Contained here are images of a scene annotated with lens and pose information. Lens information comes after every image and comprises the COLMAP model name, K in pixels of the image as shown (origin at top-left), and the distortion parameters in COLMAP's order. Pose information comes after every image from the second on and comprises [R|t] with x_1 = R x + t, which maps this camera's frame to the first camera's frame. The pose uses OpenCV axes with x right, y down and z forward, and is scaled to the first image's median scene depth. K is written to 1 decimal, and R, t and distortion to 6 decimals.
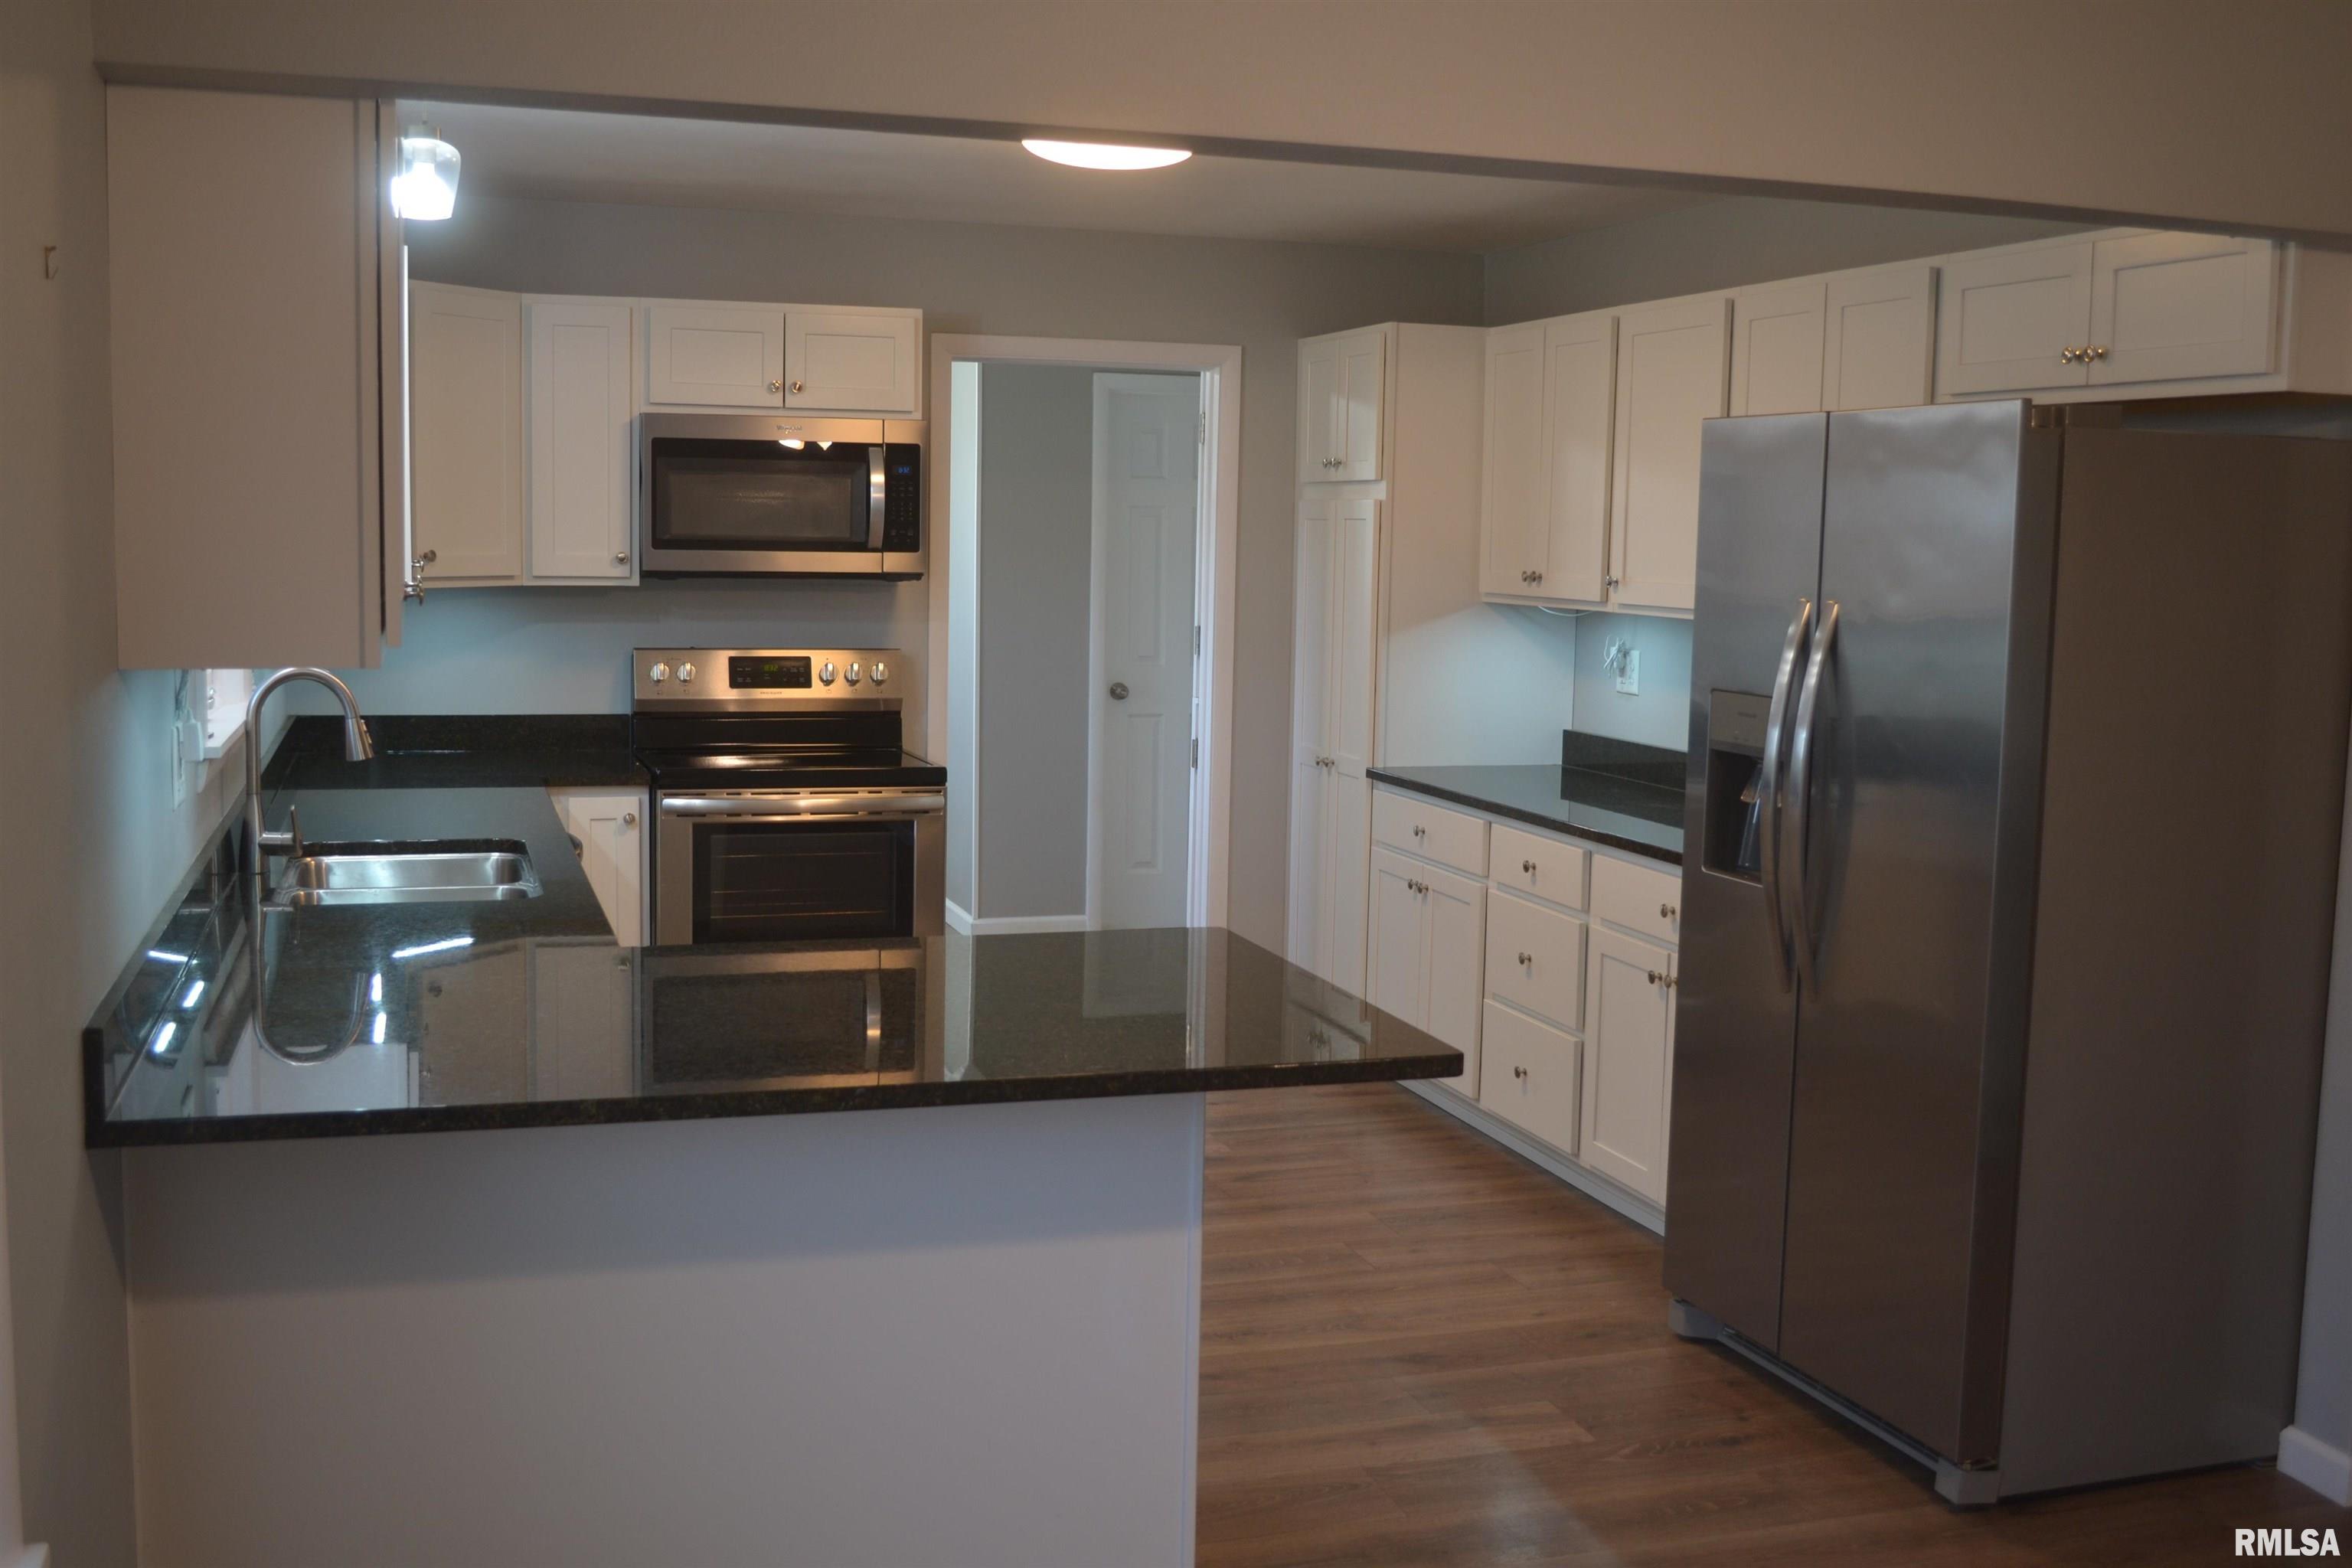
lens RADIAL K [[2329.9, 0, 1167.8], [0, 2329.9, 769.7], [0, 0, 1]] dist [-0.044933, 0.000000]
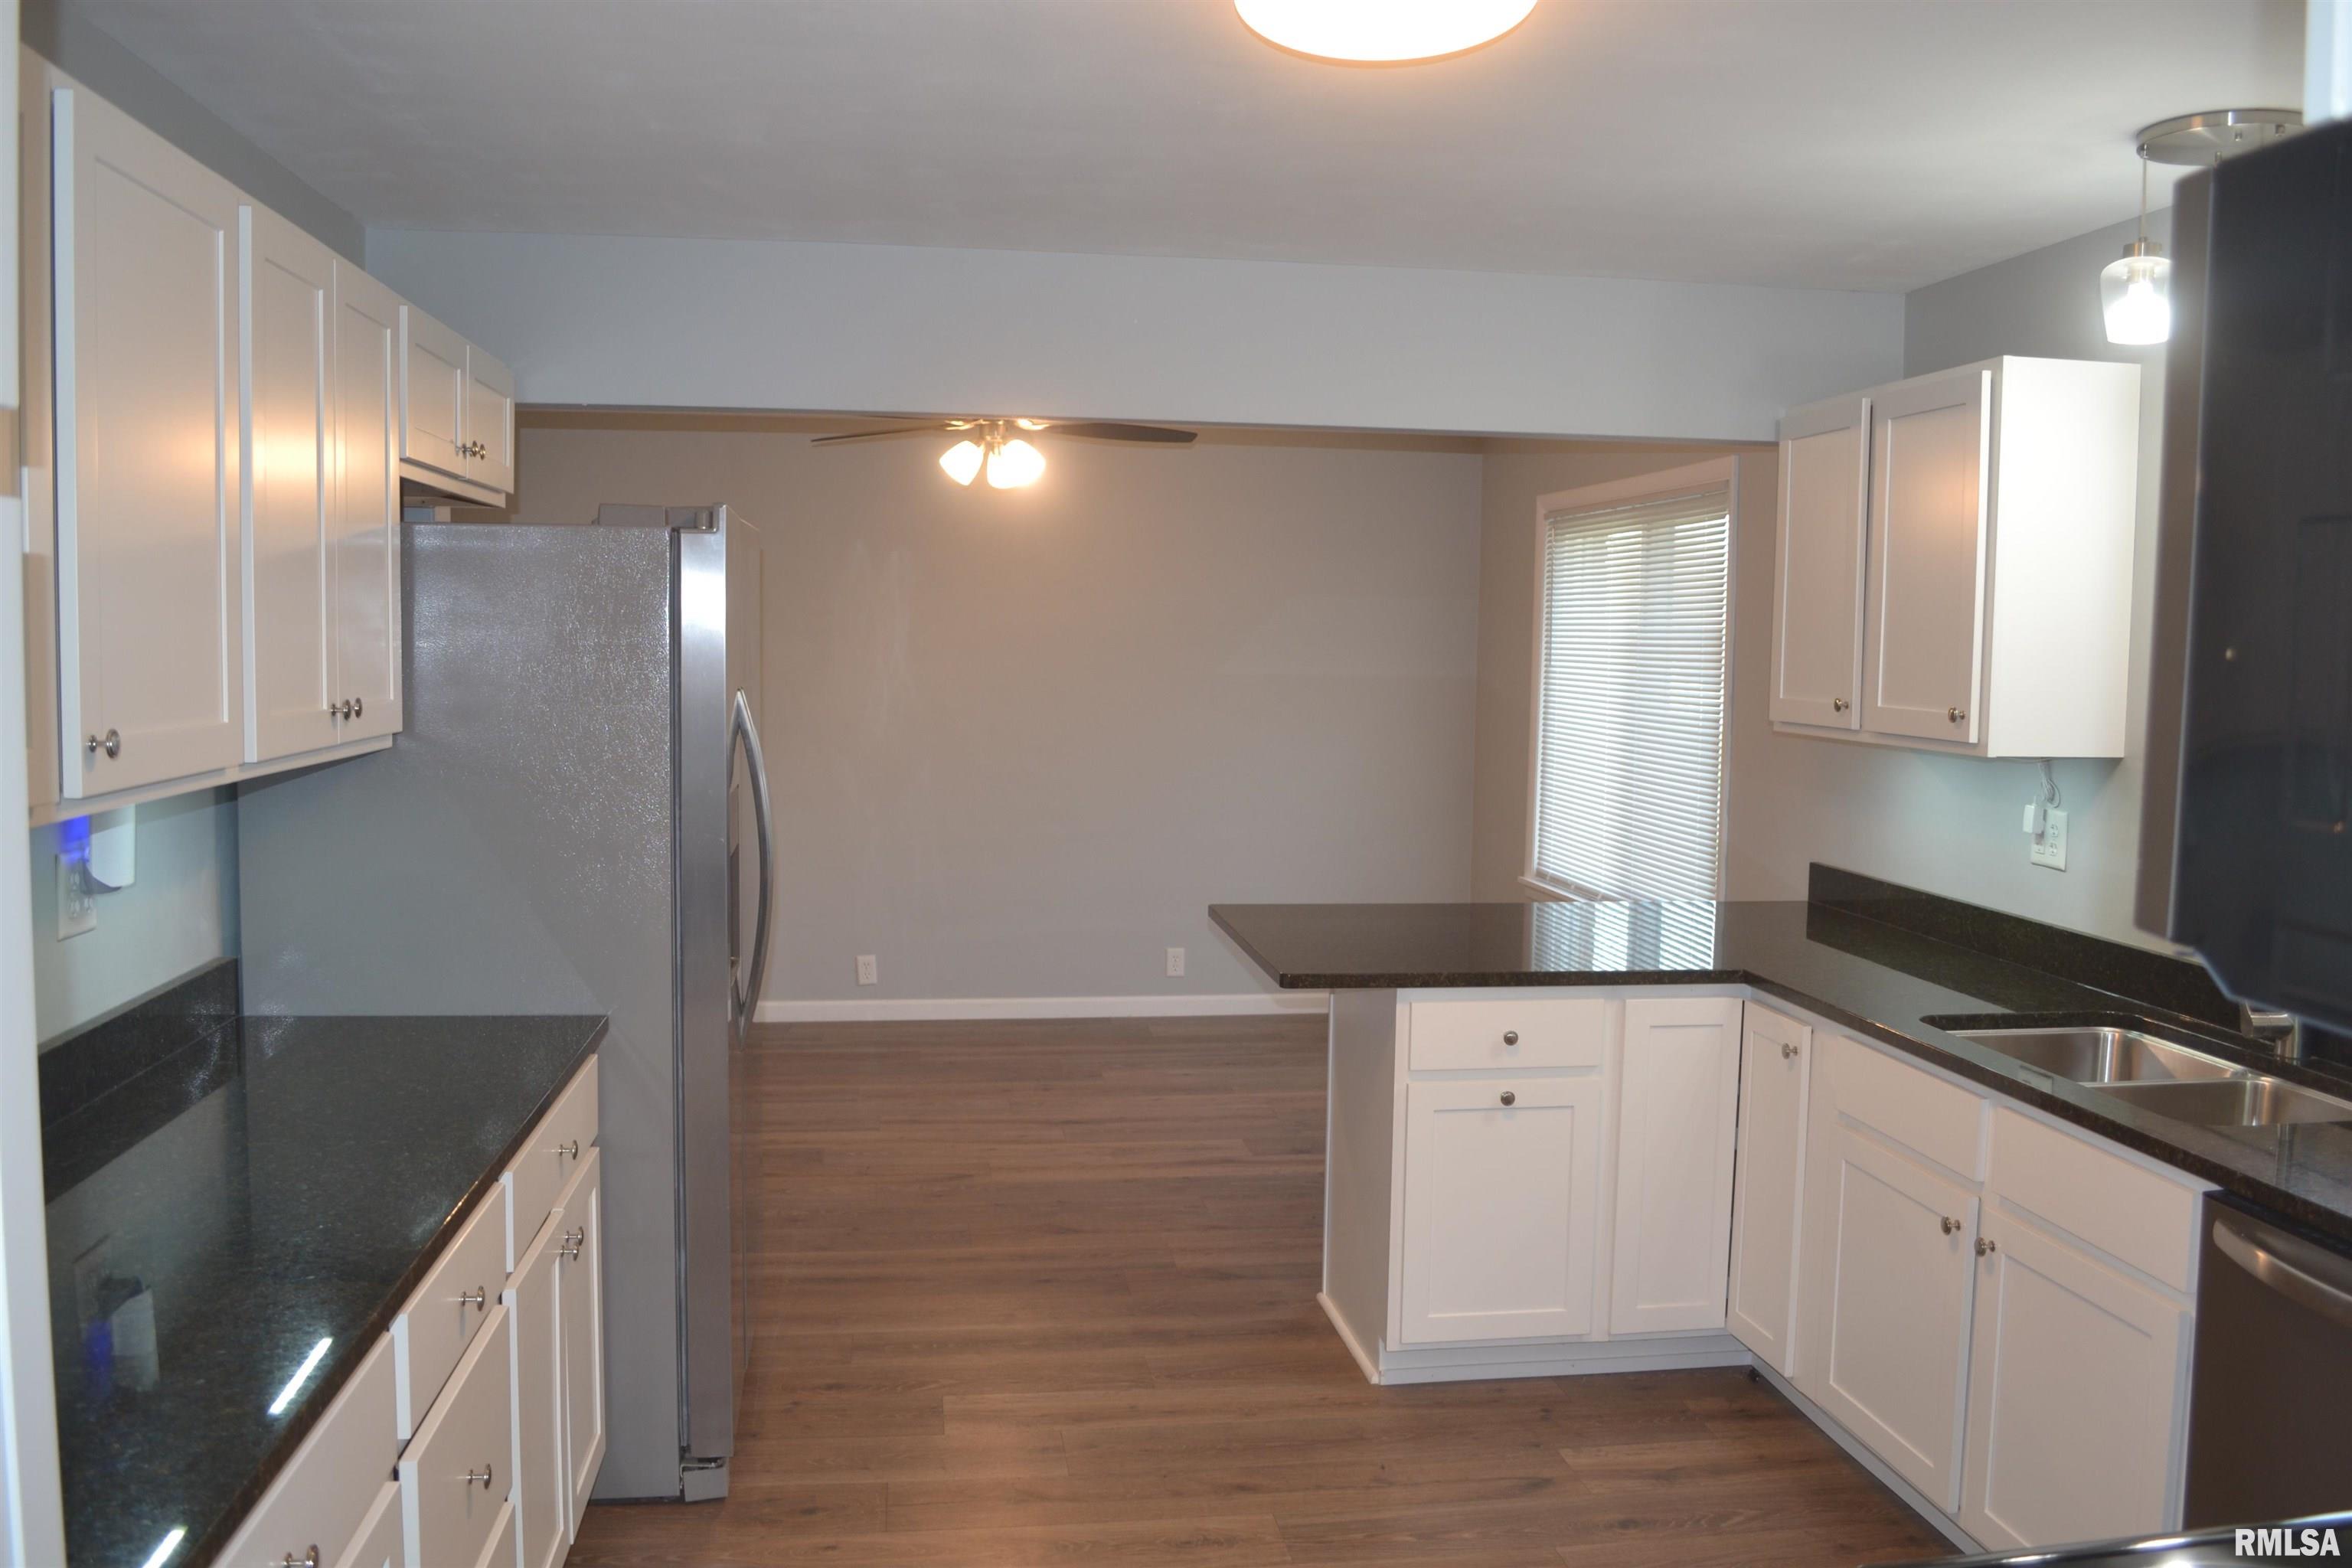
lens RADIAL K [[1868.7, 0, 1165.8], [0, 1868.7, 790.3], [0, 0, 1]] dist [-0.075208, 0.013528]
pose [[-0.984235, -0.048965, 0.169952, -0.047345], [-0.016872, 0.982524, 0.185369, -0.125543], [-0.176058, 0.179579, -0.967861, 1.187982]]
